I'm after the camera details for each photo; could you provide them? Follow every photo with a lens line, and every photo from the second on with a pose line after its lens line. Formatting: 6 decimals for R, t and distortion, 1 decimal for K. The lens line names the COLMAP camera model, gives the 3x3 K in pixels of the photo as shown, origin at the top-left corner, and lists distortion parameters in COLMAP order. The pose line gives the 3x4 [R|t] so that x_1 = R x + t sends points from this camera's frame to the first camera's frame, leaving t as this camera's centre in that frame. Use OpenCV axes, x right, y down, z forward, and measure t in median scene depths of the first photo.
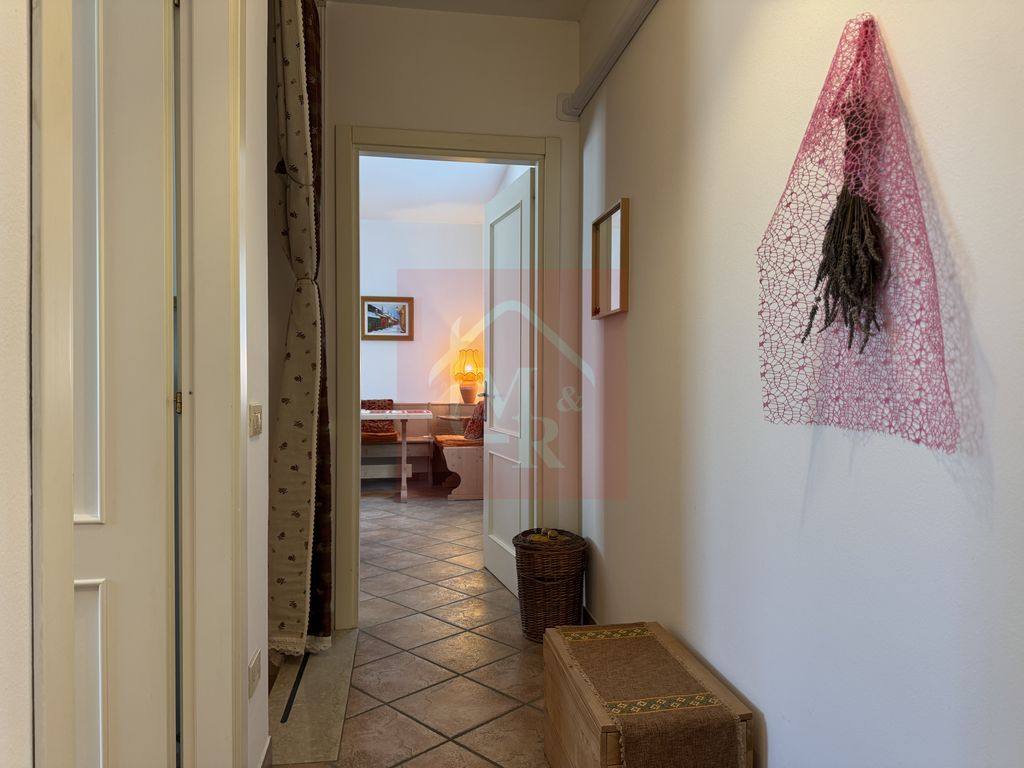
lens RADIAL K [[719.3, 0, 512.0], [0, 719.3, 384.0], [0, 0, 1]] dist [0.083469, -0.112885]
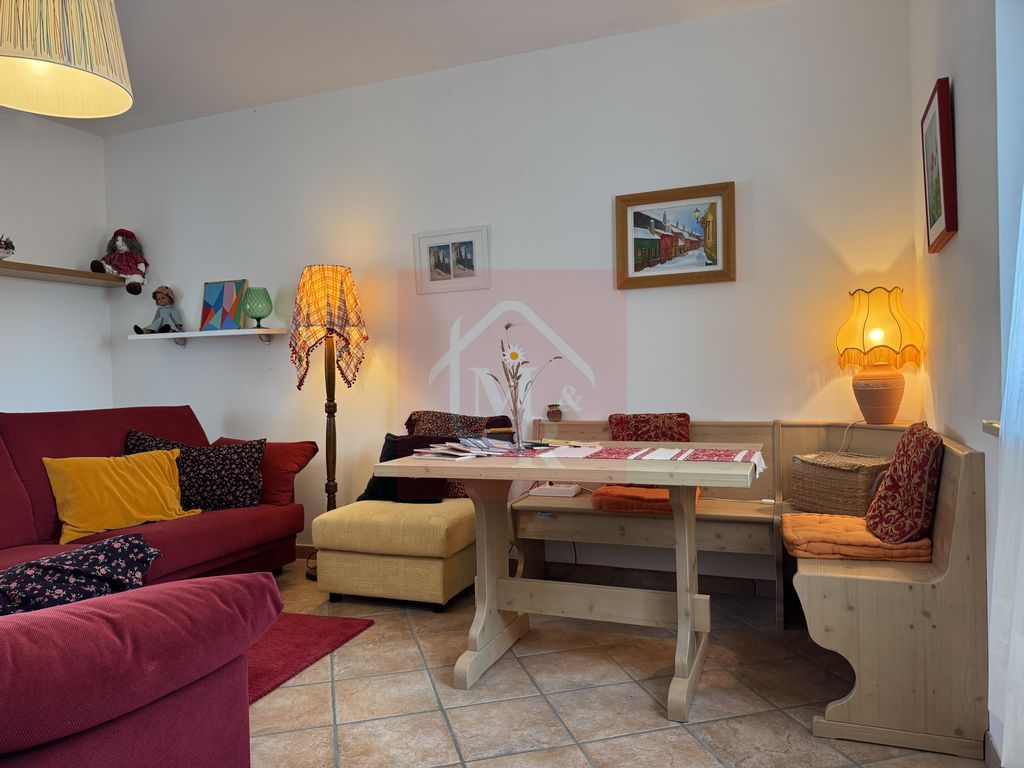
lens RADIAL K [[719.3, 0, 512.0], [0, 719.3, 384.0], [0, 0, 1]] dist [0.083469, -0.112885]
pose [[0.858960, -0.021458, -0.511593, -0.028202], [0.027742, 0.999604, 0.004652, -0.002325], [0.511291, -0.018188, 0.859215, 0.550590]]
